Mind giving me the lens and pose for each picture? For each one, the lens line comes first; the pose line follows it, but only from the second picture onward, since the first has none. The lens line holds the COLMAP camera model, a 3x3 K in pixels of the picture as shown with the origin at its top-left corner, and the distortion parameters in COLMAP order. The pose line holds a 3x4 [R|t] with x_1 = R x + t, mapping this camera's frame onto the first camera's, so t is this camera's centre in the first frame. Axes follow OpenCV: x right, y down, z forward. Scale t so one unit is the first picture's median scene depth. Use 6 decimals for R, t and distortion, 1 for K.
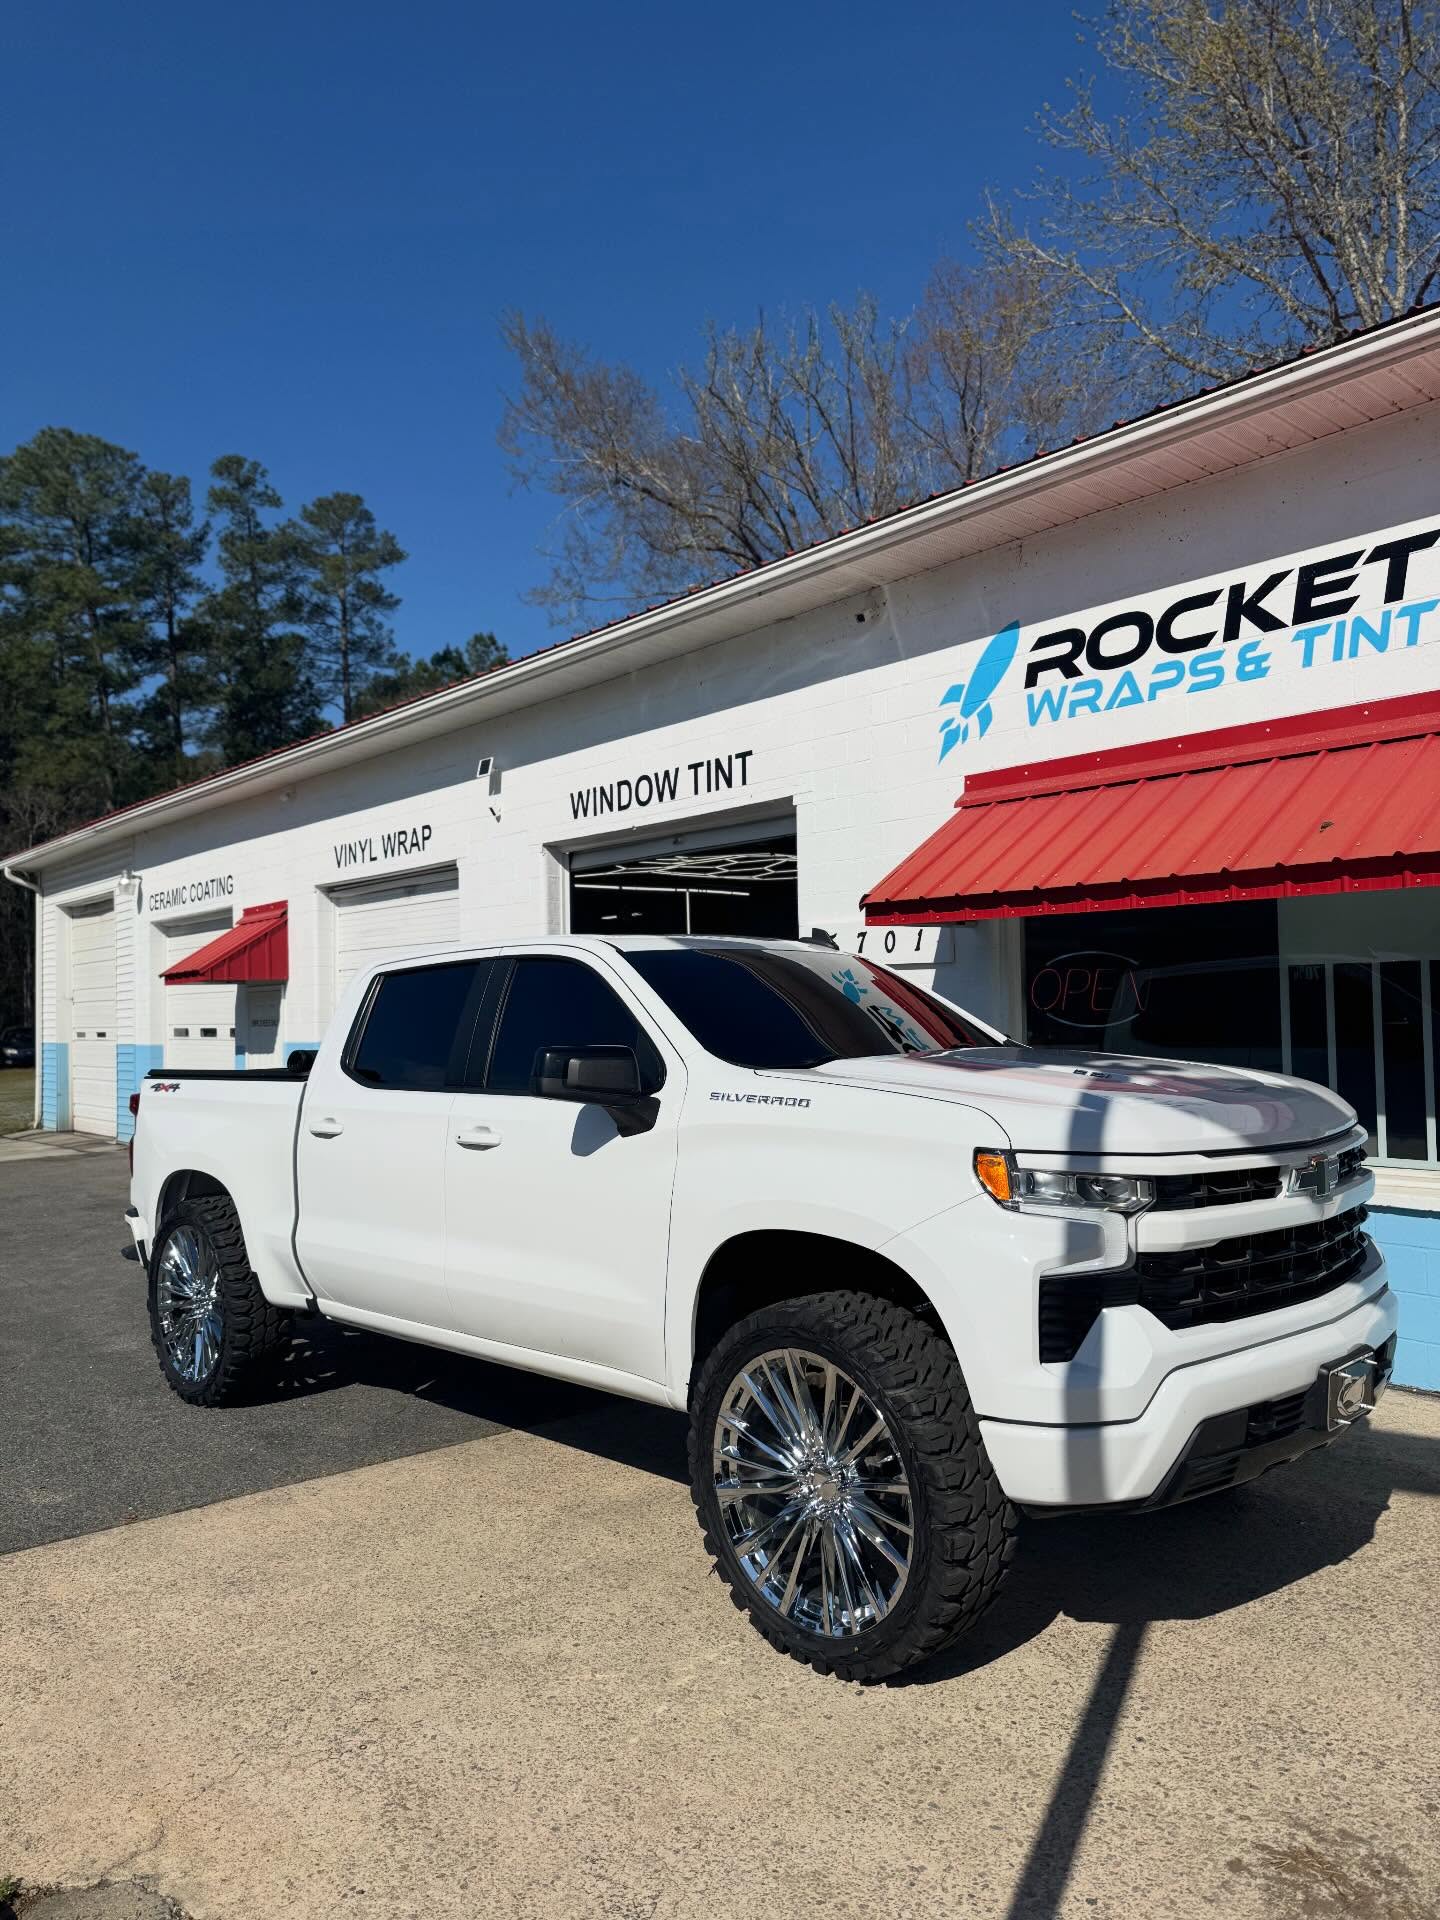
lens RADIAL K [[1373.6, 0, 708.9], [0, 1373.6, 972.2], [0, 0, 1]] dist [0.130830, -0.278832]
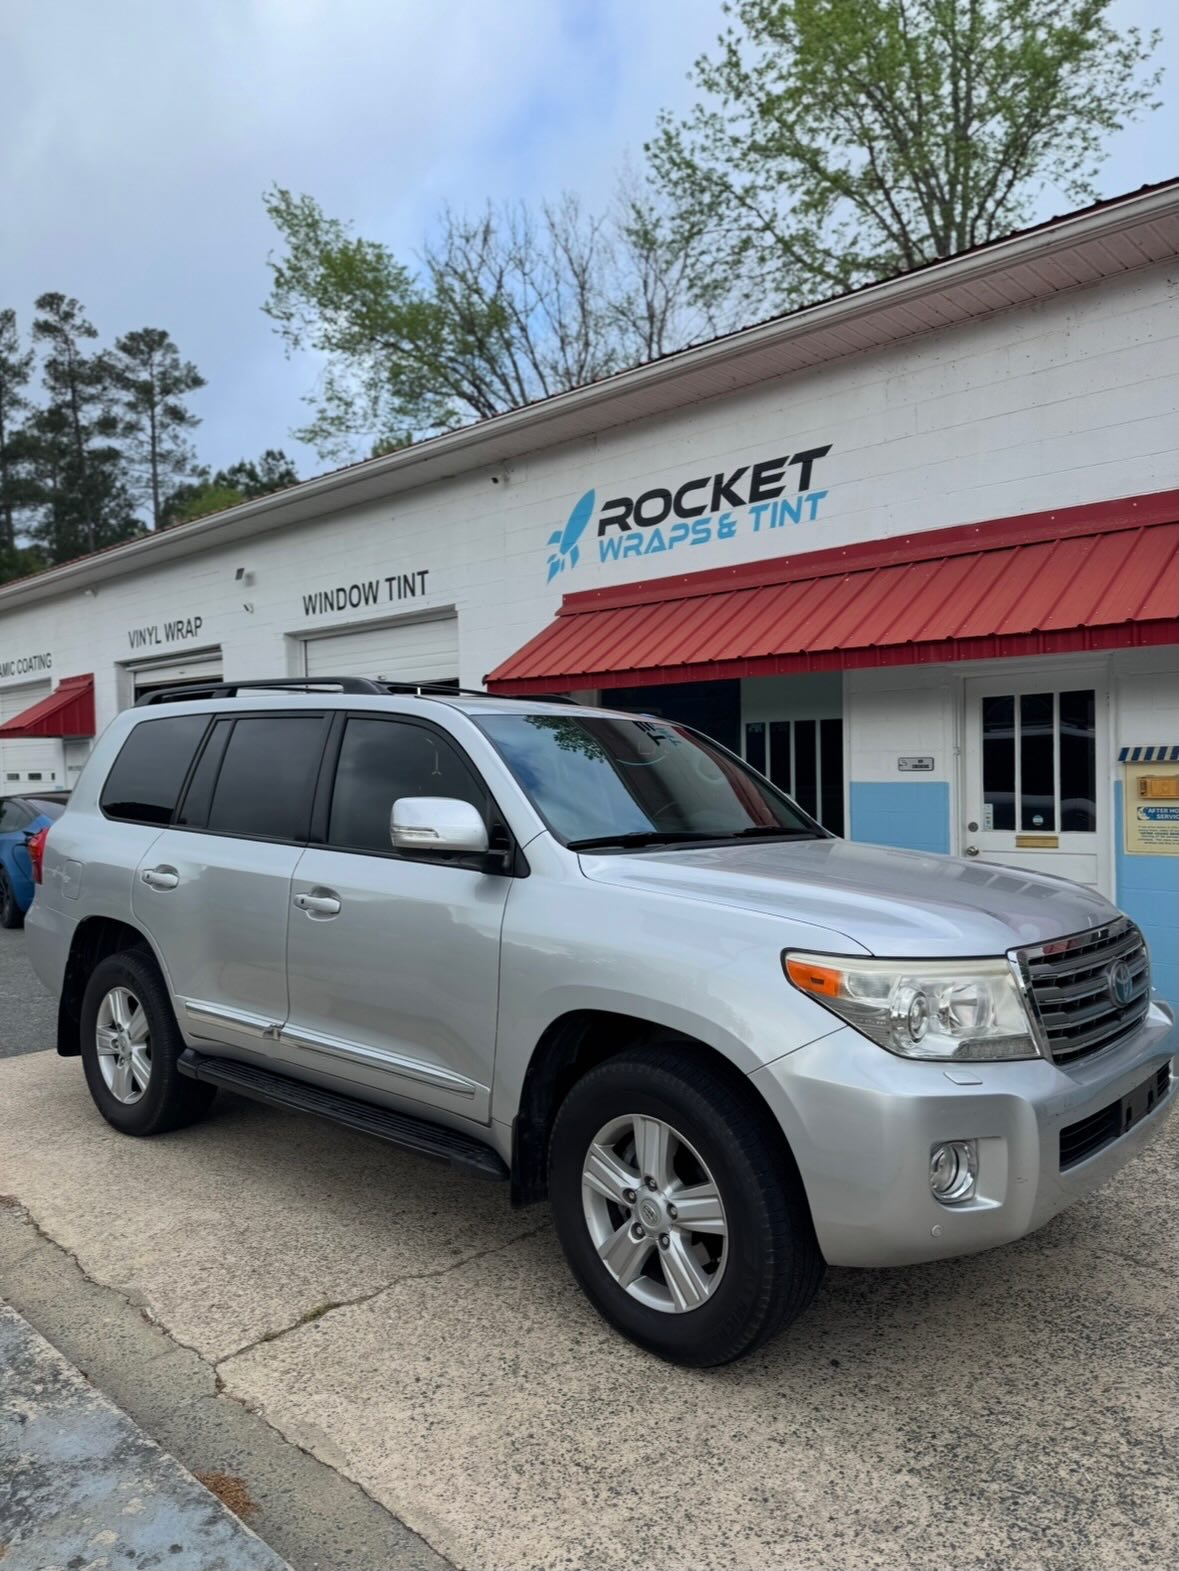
lens RADIAL K [[1141.3, 0, 586.1], [0, 1141.3, 790.5], [0, 0, 1]] dist [0.042527, -0.058357]
pose [[0.995353, 0.000018, 0.096298, 0.054040], [-0.004605, 0.998865, 0.047410, 0.004832], [-0.096187, -0.047633, 0.994223, -0.124194]]
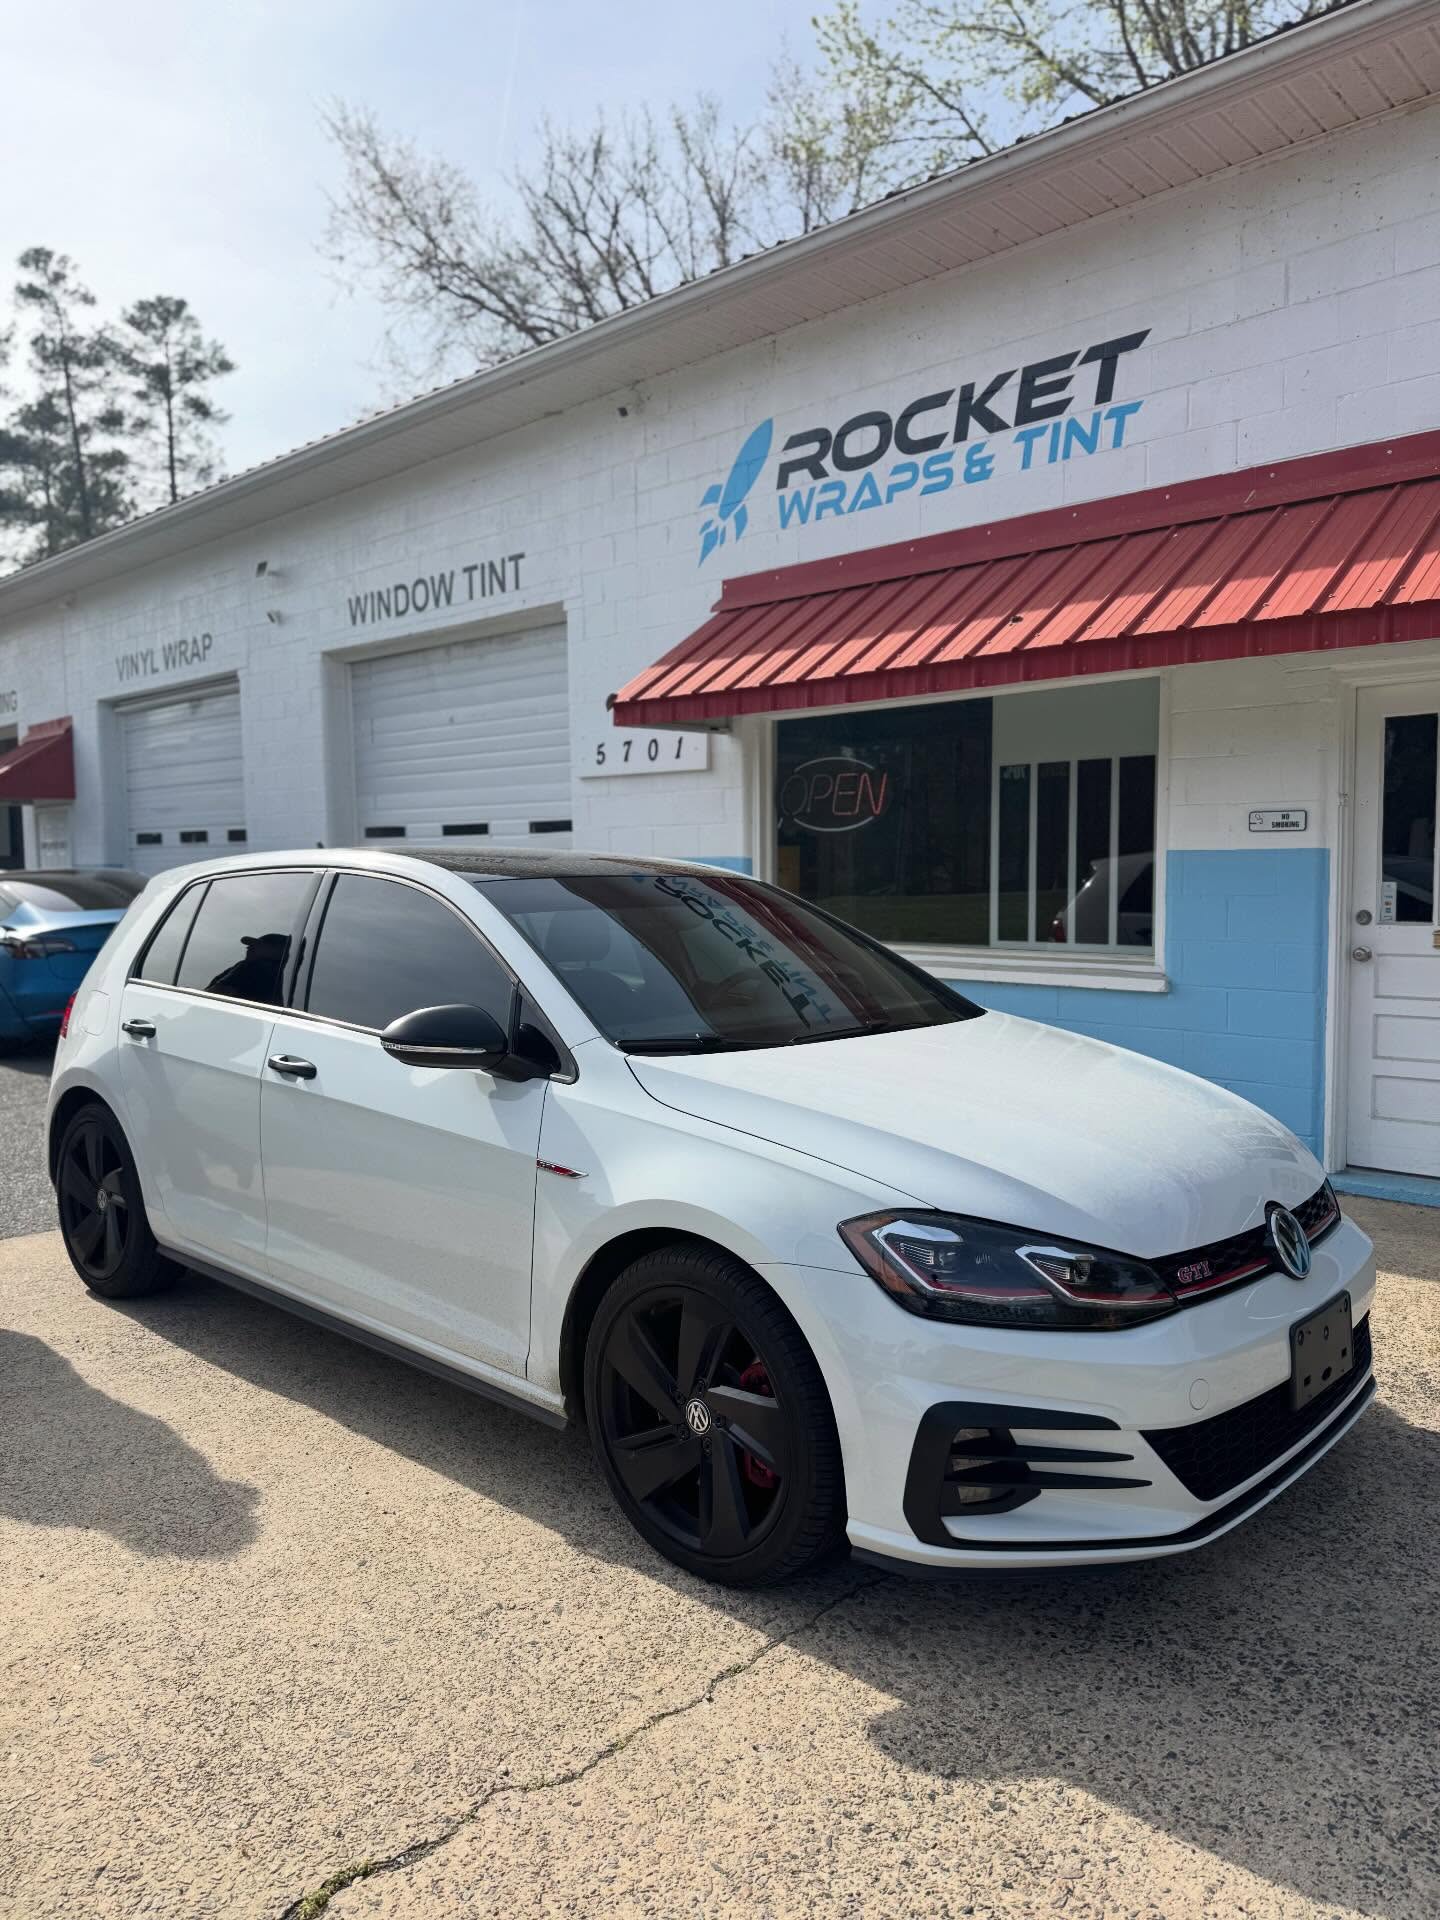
lens RADIAL K [[1381.3, 0, 716.2], [0, 1381.3, 993.1], [0, 0, 1]] dist [0.035078, -0.069173]
pose [[0.994966, -0.000298, 0.100209, 0.046457], [-0.011641, 0.992882, 0.118533, 0.020989], [-0.099531, -0.119103, 0.987881, -0.014582]]
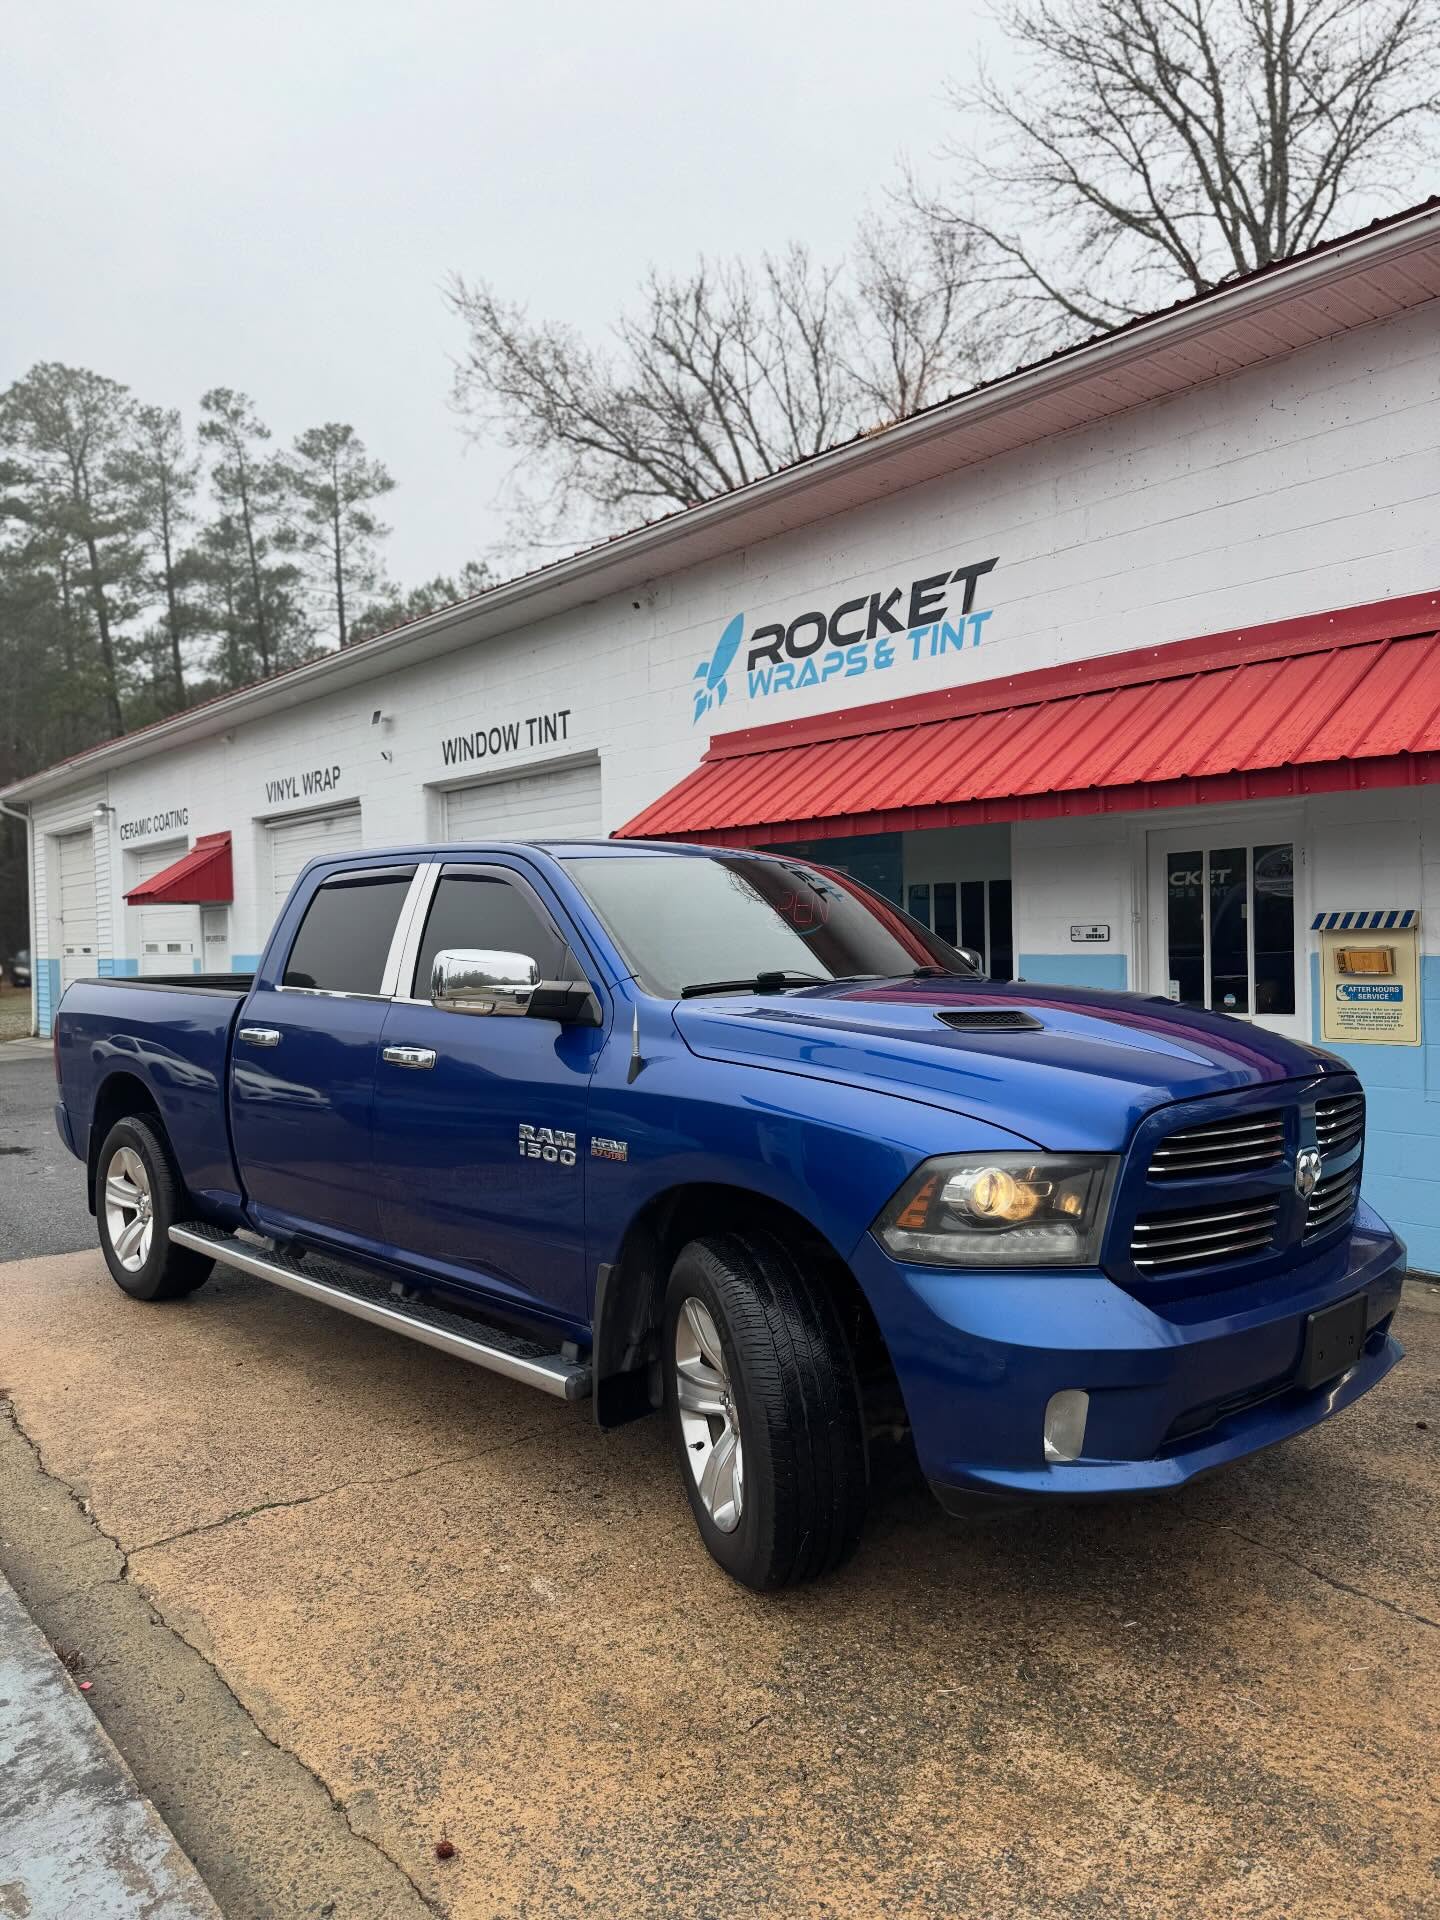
lens RADIAL K [[1381.5, 0, 694.7], [0, 1381.5, 965.7], [0, 0, 1]] dist [0.100137, -0.164811]
pose [[0.999713, -0.001440, -0.023902, 0.116003], [0.002649, 0.998715, 0.050613, 0.001845], [0.023798, -0.050662, 0.998432, -0.158277]]
